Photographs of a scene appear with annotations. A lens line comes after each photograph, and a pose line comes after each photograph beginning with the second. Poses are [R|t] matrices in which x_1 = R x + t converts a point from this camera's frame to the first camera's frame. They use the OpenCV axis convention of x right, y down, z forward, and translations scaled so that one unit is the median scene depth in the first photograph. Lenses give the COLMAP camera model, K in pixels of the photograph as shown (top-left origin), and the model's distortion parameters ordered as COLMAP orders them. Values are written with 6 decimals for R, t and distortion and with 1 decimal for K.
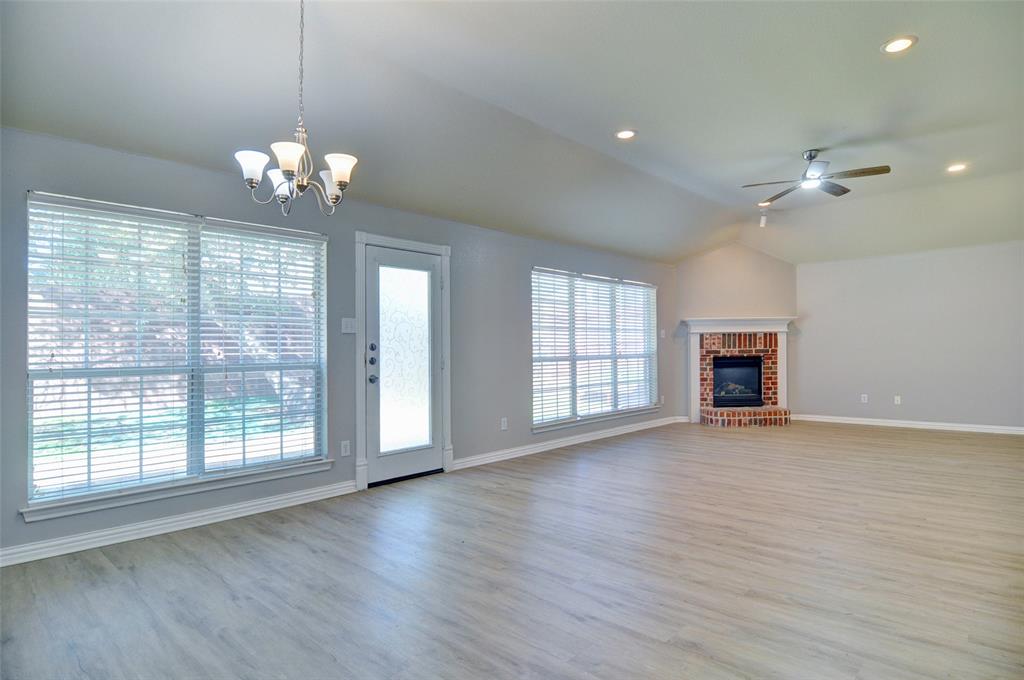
lens RADIAL K [[546.2, 0, 510.3], [0, 546.2, 345.8], [0, 0, 1]] dist [-0.006760, 0.002238]
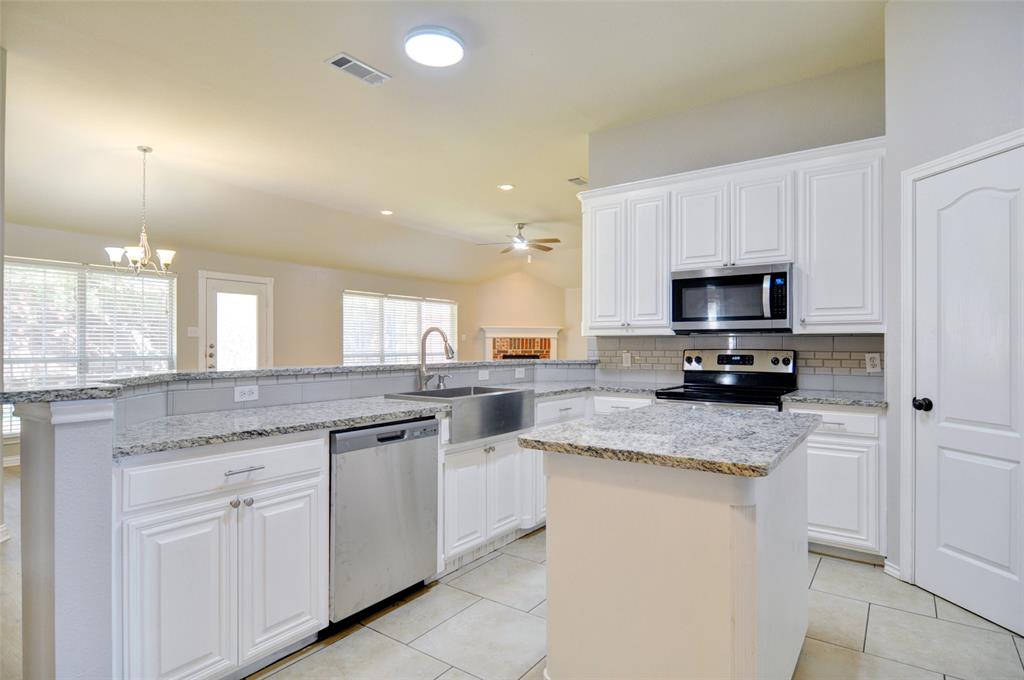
lens RADIAL K [[546.2, 0, 508.2], [0, 546.2, 351.3], [0, 0, 1]] dist [-0.006760, 0.002238]
pose [[0.989962, 0.016592, 0.140359, 0.225560], [-0.019488, 0.999624, 0.019280, -0.018450], [-0.139986, -0.021822, 0.989913, -0.392980]]
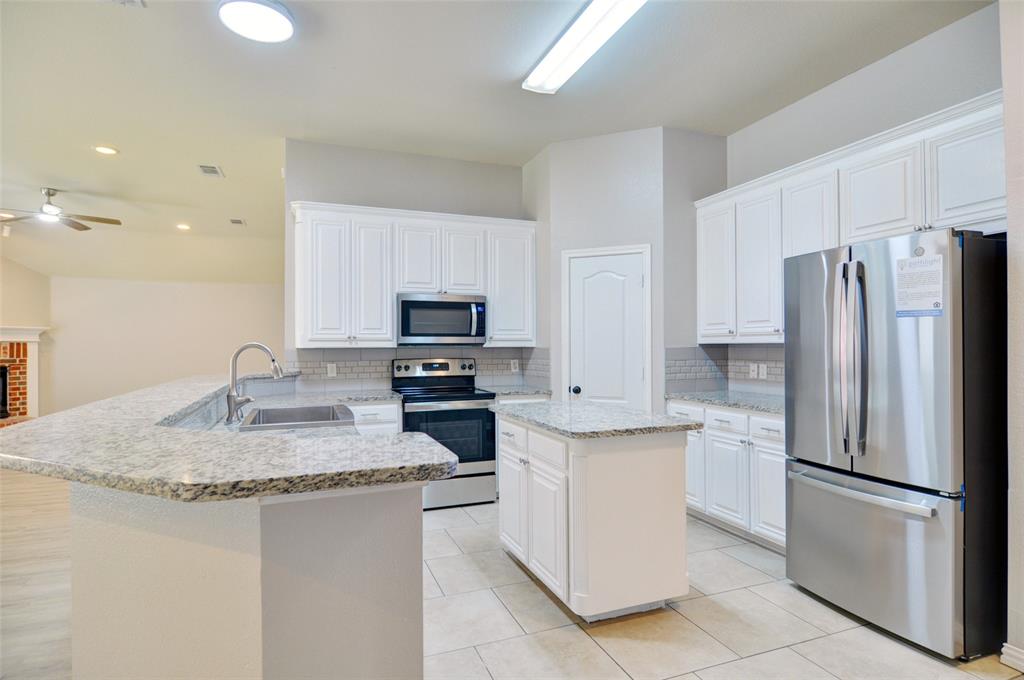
lens RADIAL K [[546.2, 0, 516.7], [0, 546.2, 353.1], [0, 0, 1]] dist [-0.006760, 0.002238]
pose [[0.409407, 0.001139, 0.912351, -0.059349], [-0.014397, 0.999883, 0.005212, -0.026258], [-0.912238, -0.015269, 0.409375, -0.259881]]
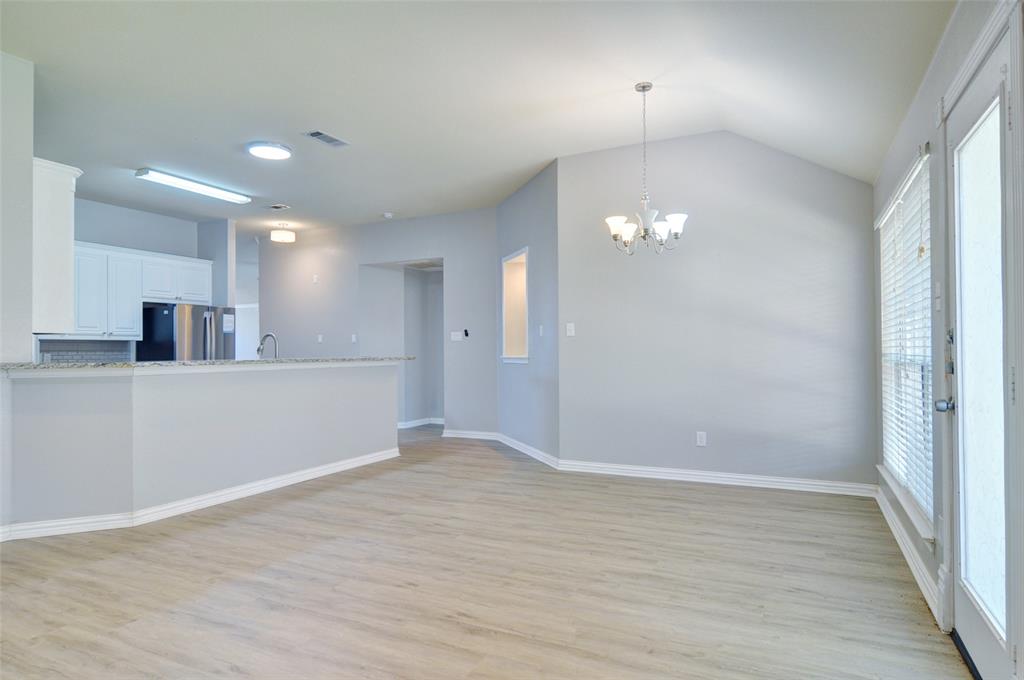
lens RADIAL K [[585.1, 0, 513.9], [0, 585.1, 341.1], [0, 0, 1]] dist [0.013616, -0.007714]
pose [[-0.947864, 0.016249, -0.318262, 0.159648], [0.025929, 0.999320, -0.026204, 0.006835], [0.317620, -0.033090, -0.947641, 0.865026]]
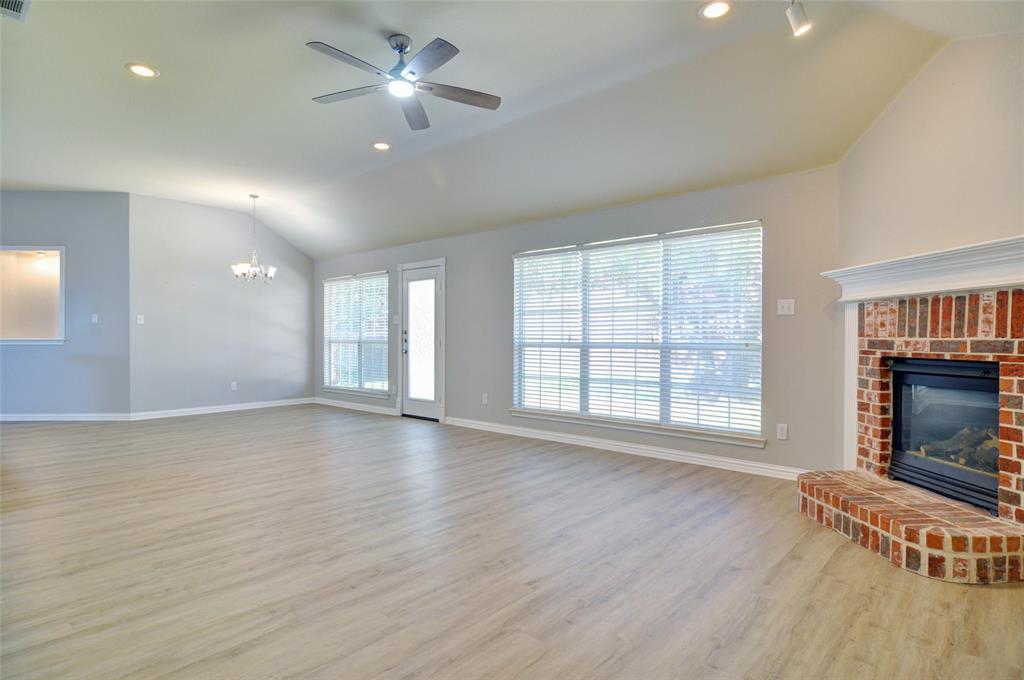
lens RADIAL K [[546.2, 0, 513.3], [0, 546.2, 342.0], [0, 0, 1]] dist [-0.006760, 0.002238]
pose [[0.035005, 0.025579, -0.999060, 0.899977], [0.009916, 0.999614, 0.025941, -0.004859], [0.999338, -0.010814, 0.034738, 0.812698]]
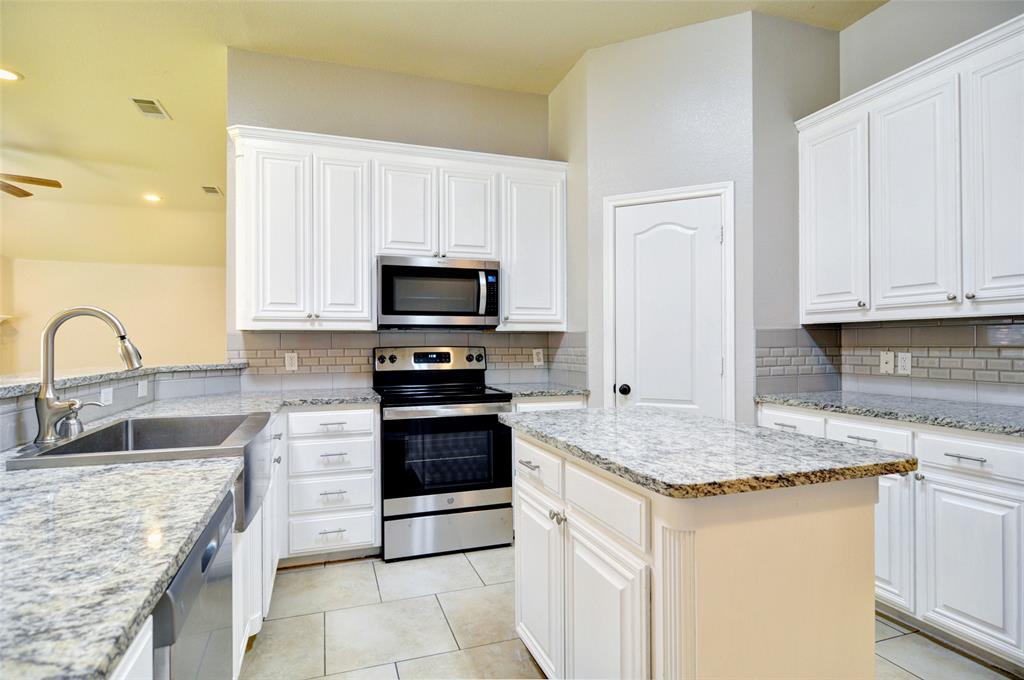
lens RADIAL K [[546.2, 0, 514.7], [0, 546.2, 344.1], [0, 0, 1]] dist [-0.006760, 0.002238]
pose [[0.447261, 0.012654, 0.894314, 0.103369], [-0.014744, 0.999868, -0.006775, -0.014391], [-0.894282, -0.010155, 0.447389, -0.183534]]
